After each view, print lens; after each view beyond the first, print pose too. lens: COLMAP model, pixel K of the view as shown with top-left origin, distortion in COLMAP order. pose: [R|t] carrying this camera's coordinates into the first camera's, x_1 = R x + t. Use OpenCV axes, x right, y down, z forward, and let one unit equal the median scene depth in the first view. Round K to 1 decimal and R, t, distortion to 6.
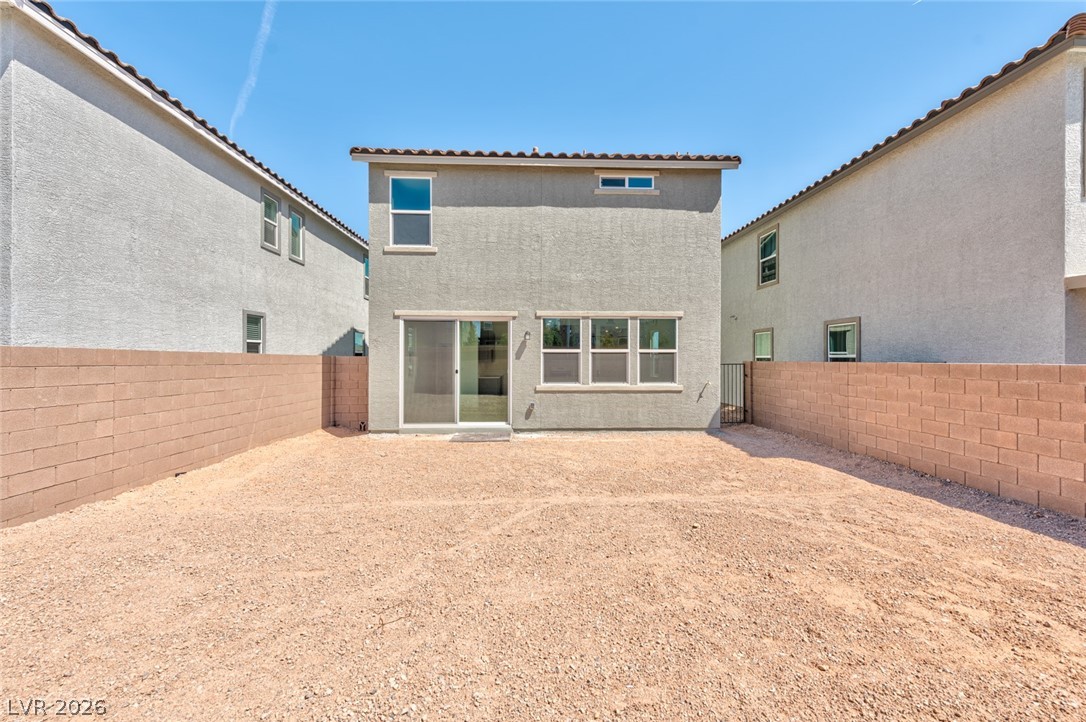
lens RADIAL K [[422.3, 0, 543.3], [0, 422.3, 357.9], [0, 0, 1]] dist [0.002556, 0.000076]
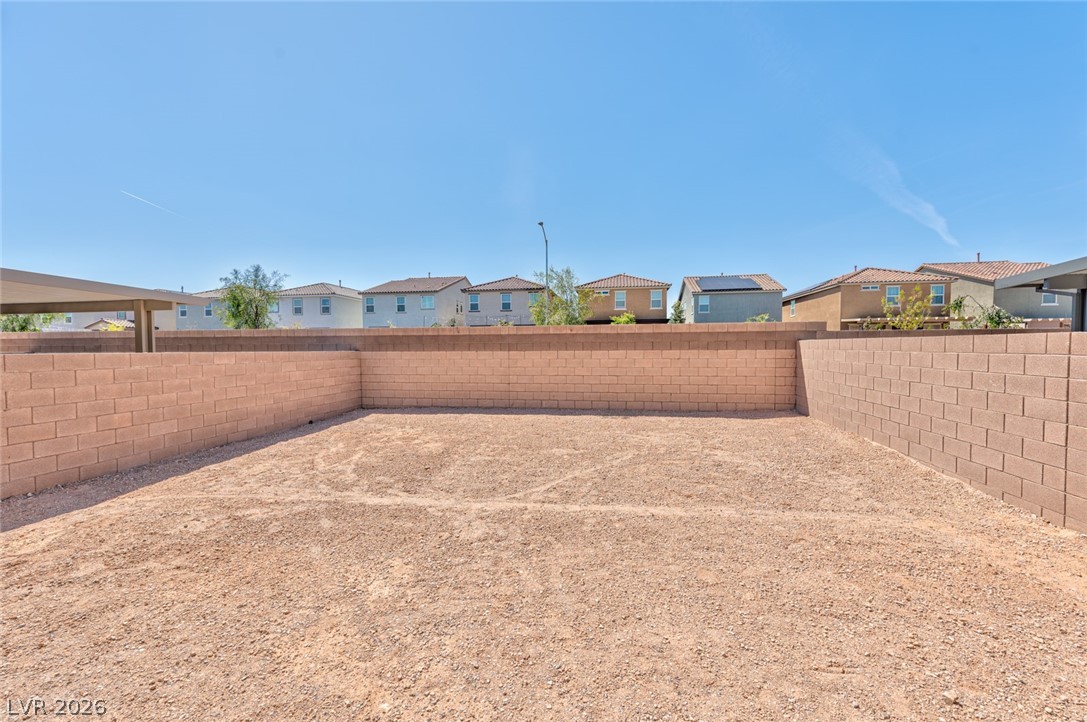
lens RADIAL K [[422.7, 0, 538.6], [0, 422.7, 363.4], [0, 0, 1]] dist [0.002556, 0.000076]
pose [[-0.974973, -0.002610, 0.222307, -0.240080], [0.003999, 0.999564, 0.029271, 0.011602], [-0.222287, 0.029427, -0.974537, 1.782492]]
